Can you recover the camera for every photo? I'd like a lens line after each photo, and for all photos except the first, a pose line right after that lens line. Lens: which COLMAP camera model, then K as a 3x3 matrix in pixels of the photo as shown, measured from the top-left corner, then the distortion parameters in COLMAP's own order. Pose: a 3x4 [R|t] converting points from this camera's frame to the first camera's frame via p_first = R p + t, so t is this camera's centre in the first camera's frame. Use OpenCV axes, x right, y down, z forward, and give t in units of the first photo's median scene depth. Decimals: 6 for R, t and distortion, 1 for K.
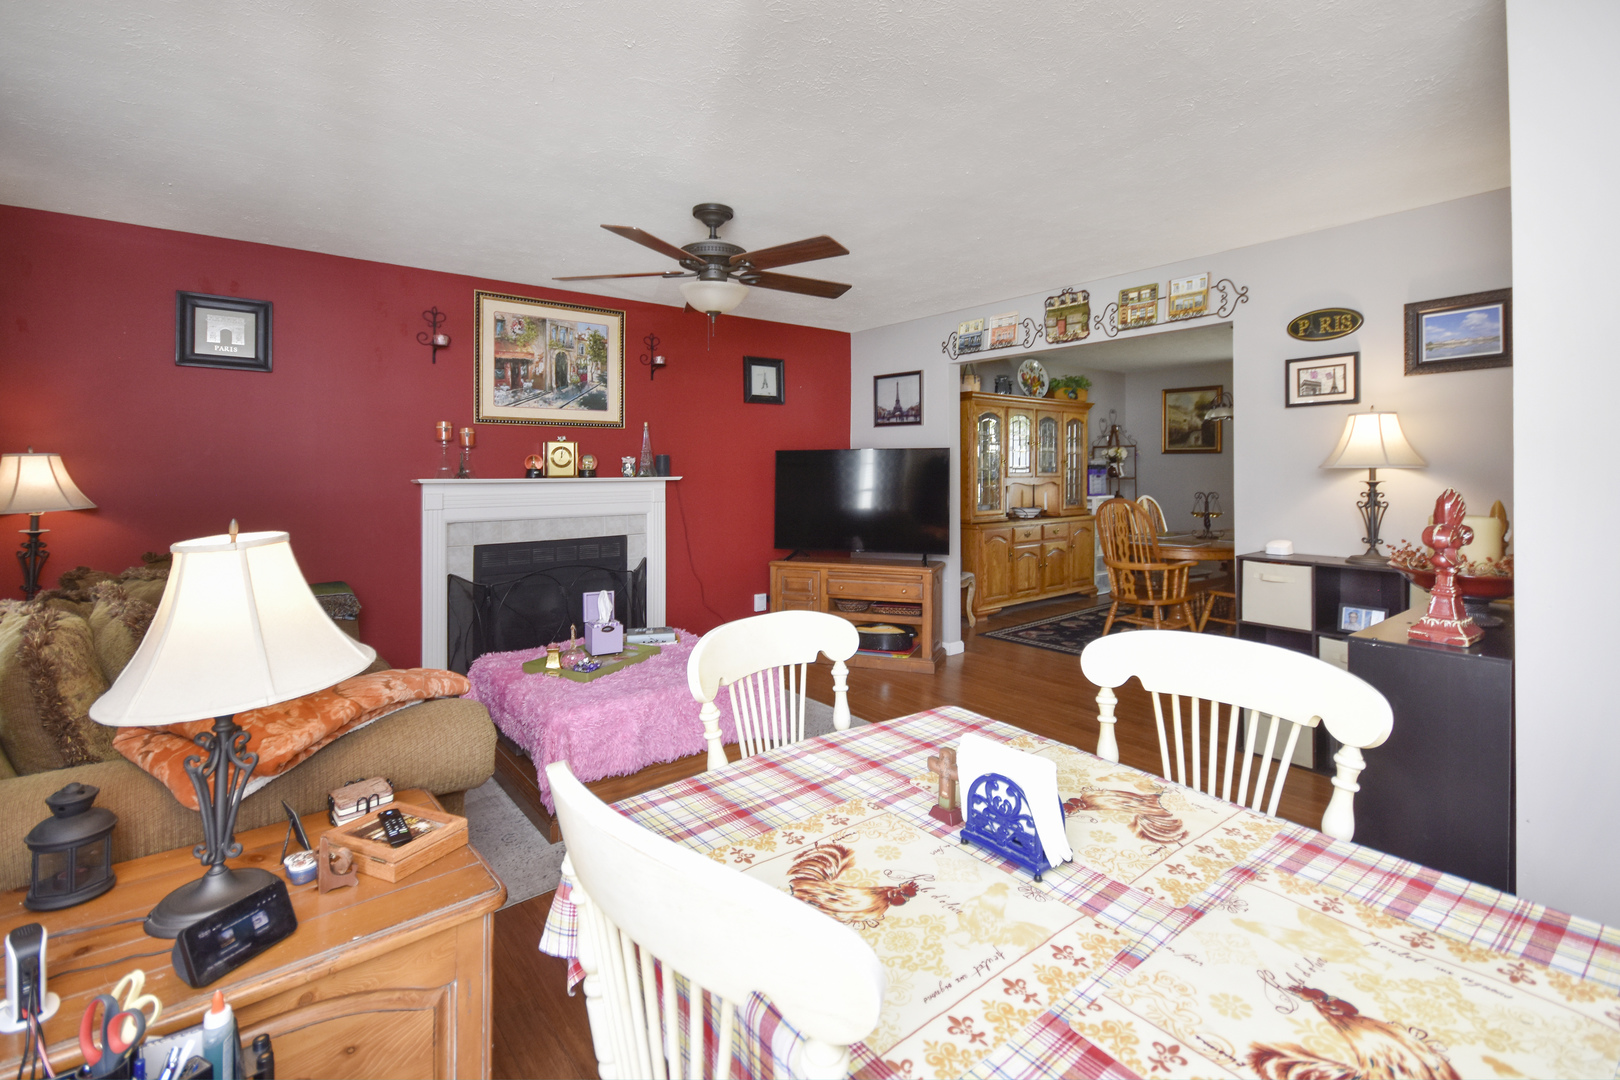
lens RADIAL K [[721.0, 0, 799.6], [0, 721.0, 460.9], [0, 0, 1]] dist [-0.004948, -0.000837]
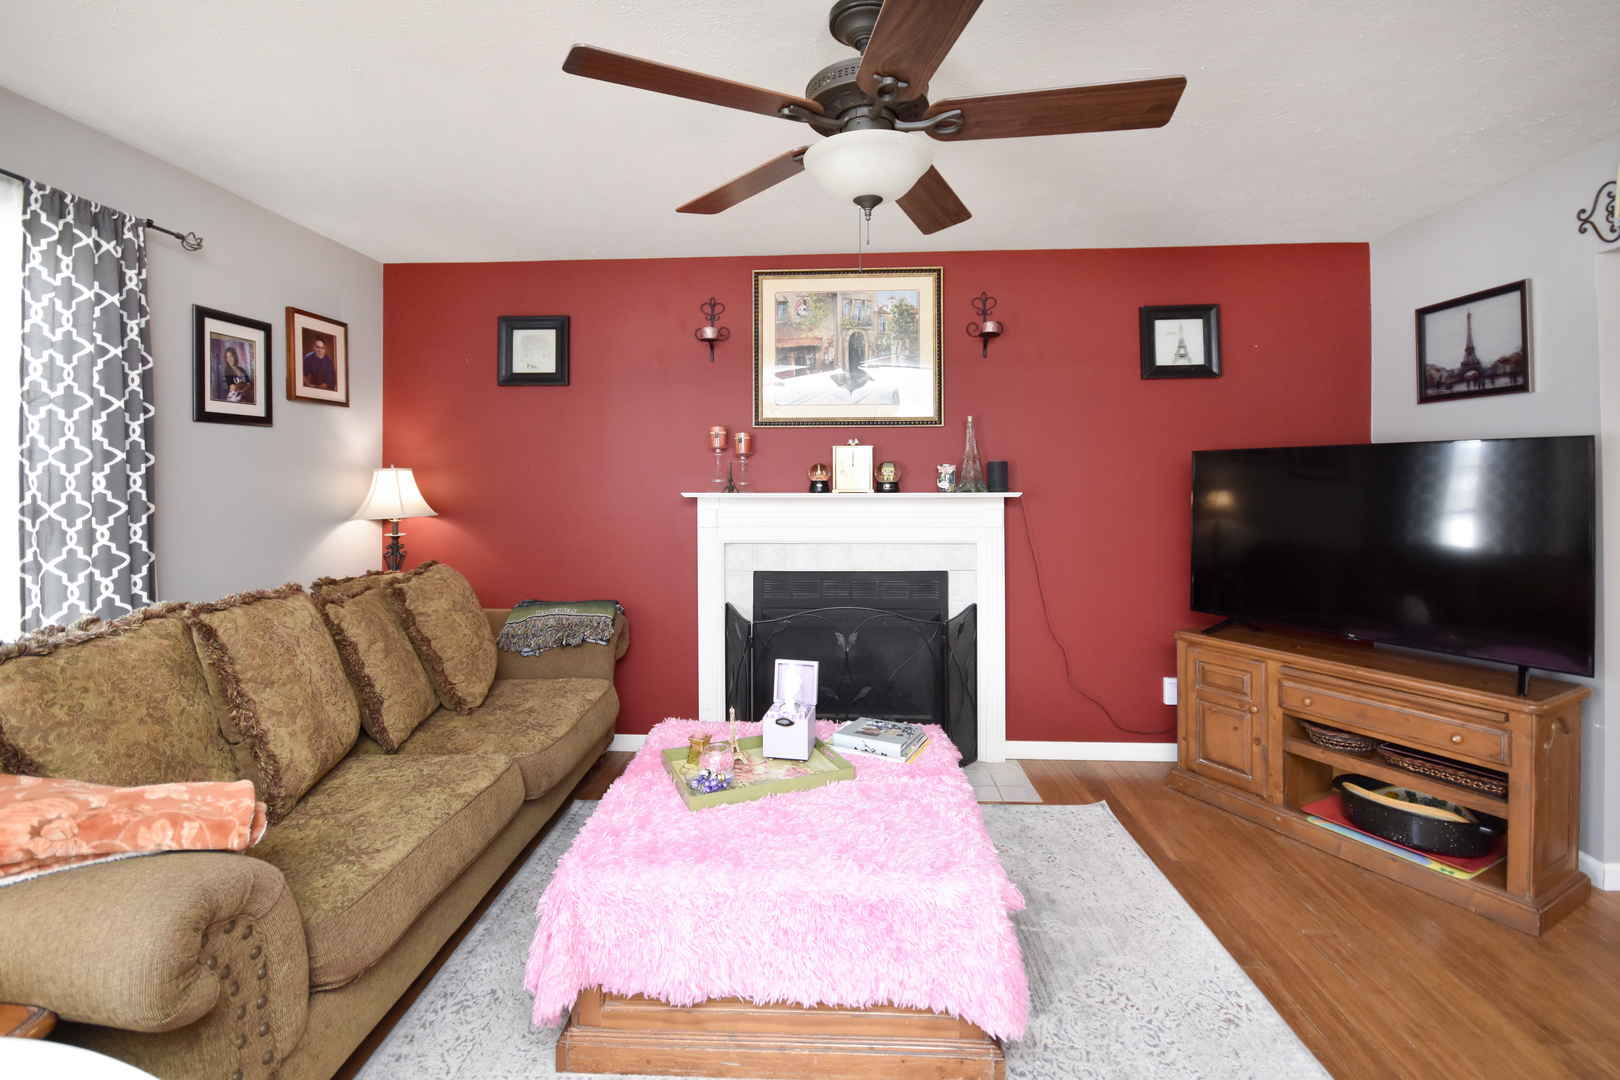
lens RADIAL K [[721.0, 0, 799.6], [0, 721.0, 460.9], [0, 0, 1]] dist [-0.004948, -0.000837]
pose [[0.755957, -0.015861, -0.654429, 0.127216], [0.008491, 0.999860, -0.014424, 0.000149], [0.654566, 0.005347, 0.755986, 0.347457]]
